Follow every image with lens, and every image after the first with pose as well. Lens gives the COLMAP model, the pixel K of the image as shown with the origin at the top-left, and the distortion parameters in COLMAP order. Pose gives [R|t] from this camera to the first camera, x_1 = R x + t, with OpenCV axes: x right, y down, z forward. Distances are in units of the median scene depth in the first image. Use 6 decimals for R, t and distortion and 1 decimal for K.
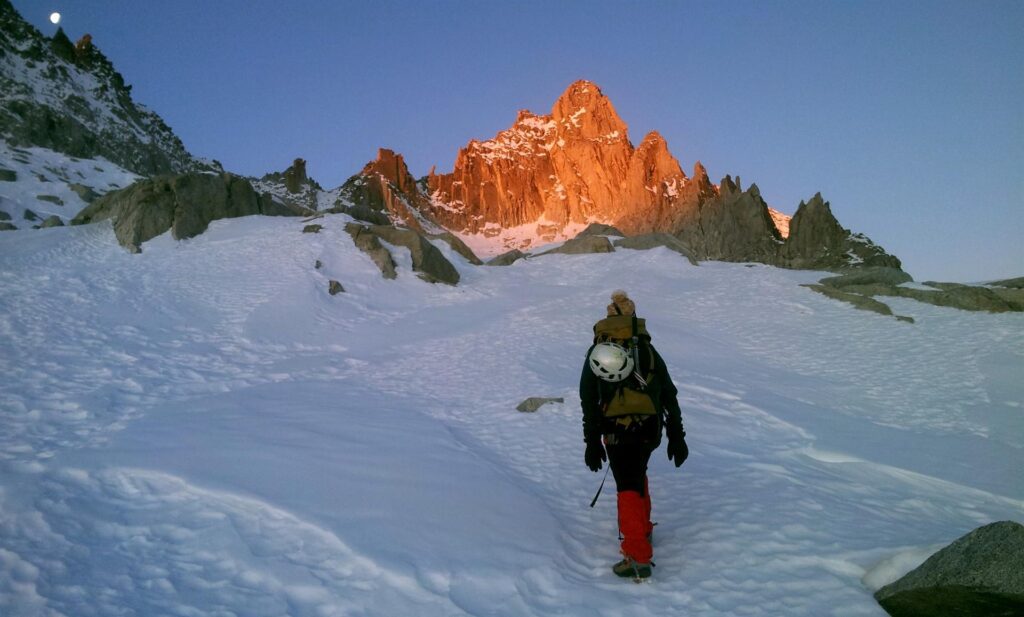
lens RADIAL K [[873.4, 0, 512.0], [0, 873.4, 308.5], [0, 0, 1]] dist [-0.000766, -0.001536]
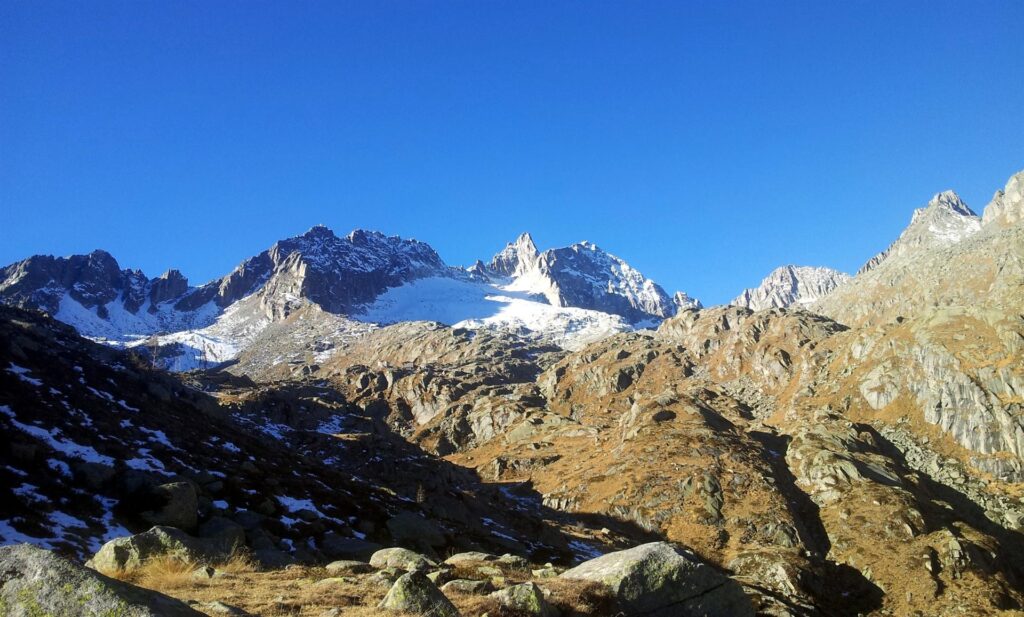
lens RADIAL K [[851.5, 0, 529.0], [0, 851.5, 304.7], [0, 0, 1]] dist [0.067126, -0.147755]
pose [[0.997160, -0.016303, 0.073527, -0.201314], [0.014447, 0.999565, 0.025702, -0.063365], [-0.073914, -0.024567, 0.996962, -3.058852]]
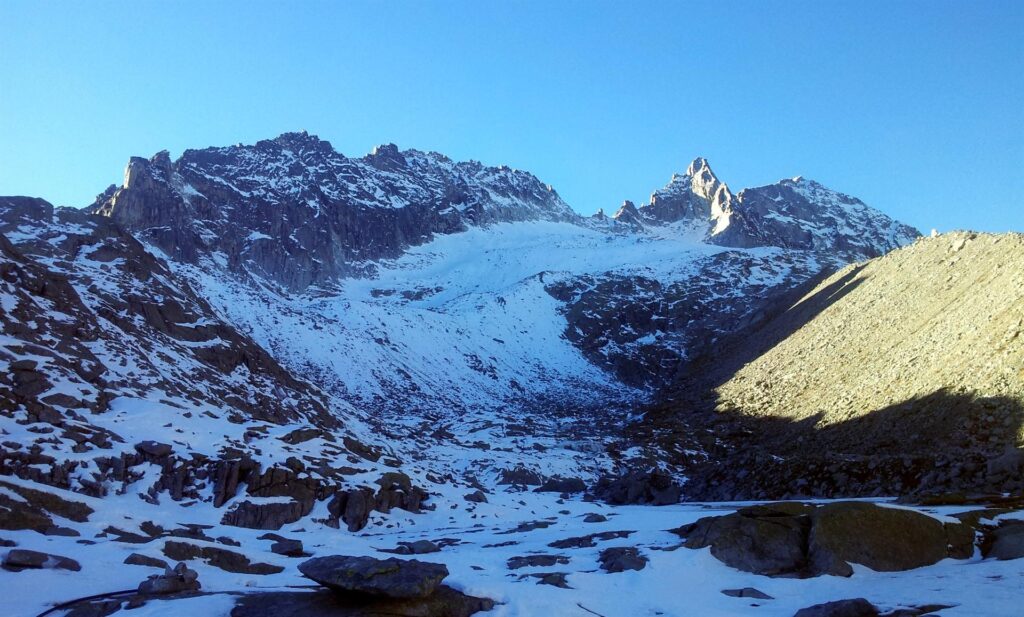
lens RADIAL K [[851.5, 0, 529.0], [0, 851.5, 304.7], [0, 0, 1]] dist [0.067126, -0.147755]
pose [[0.979961, -0.077330, -0.183567, 0.027476], [0.082861, 0.996304, 0.022647, 0.066339], [0.181137, -0.037404, 0.982746, -1.752719]]
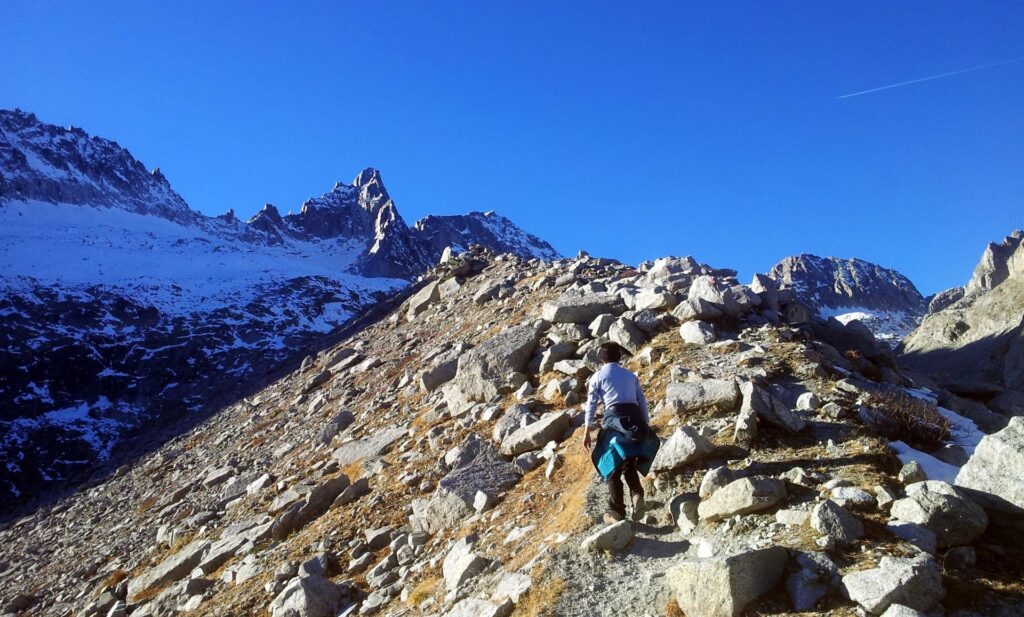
lens RADIAL K [[865.1, 0, 510.7], [0, 865.1, 264.2], [0, 0, 1]] dist [0.047703, -0.143444]
pose [[0.992240, 0.030429, 0.120558, 0.207780], [-0.024955, 0.998599, -0.046658, 0.063875], [-0.121809, 0.043288, 0.991609, -1.283533]]
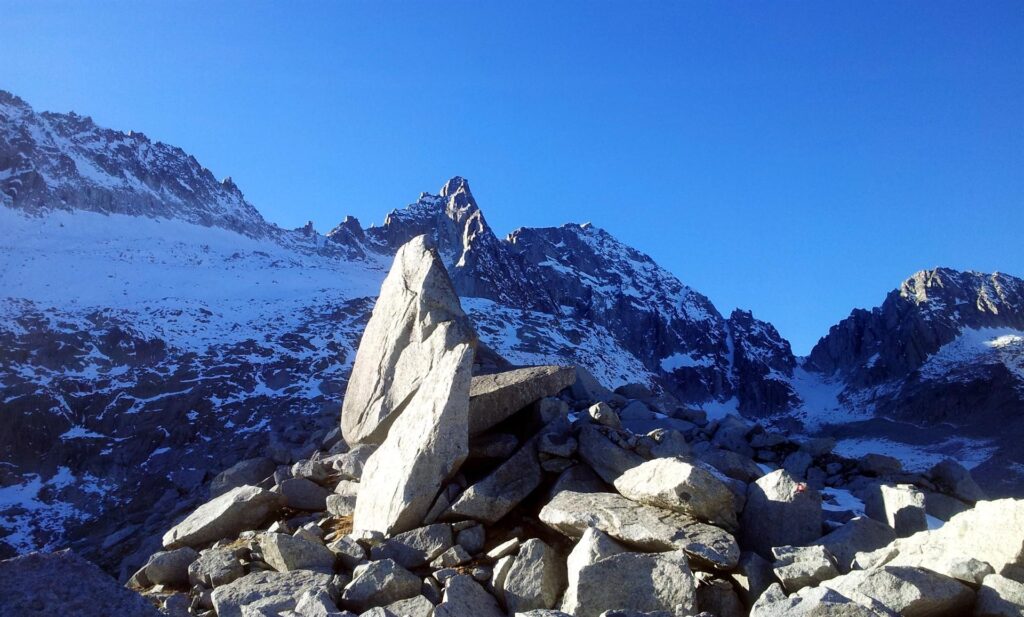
lens RADIAL K [[860.1, 0, 511.8], [0, 860.1, 290.3], [0, 0, 1]] dist [0.066318, -0.204001]
pose [[0.999505, 0.028443, 0.013448, 0.220280], [-0.028028, 0.999154, -0.030090, 0.050975], [-0.014292, 0.029699, 0.999457, -1.070565]]
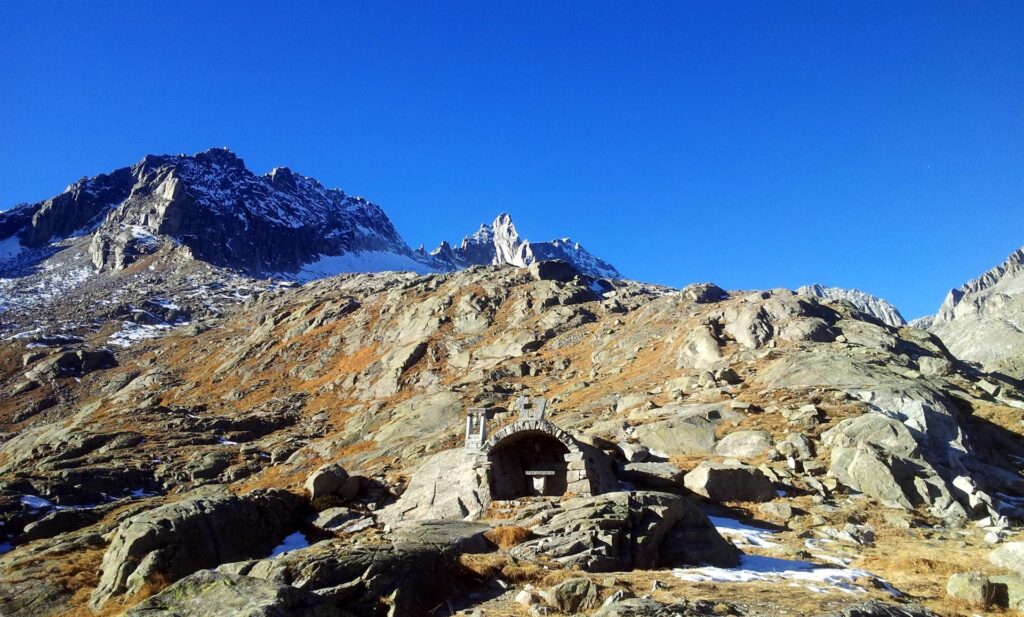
lens RADIAL K [[860.1, 0, 511.8], [0, 860.1, 290.3], [0, 0, 1]] dist [0.066318, -0.204001]
pose [[0.989620, 0.063858, 0.128739, -0.284171], [-0.062627, 0.997944, -0.013589, 0.027493], [-0.129342, 0.005386, 0.991585, -2.116057]]
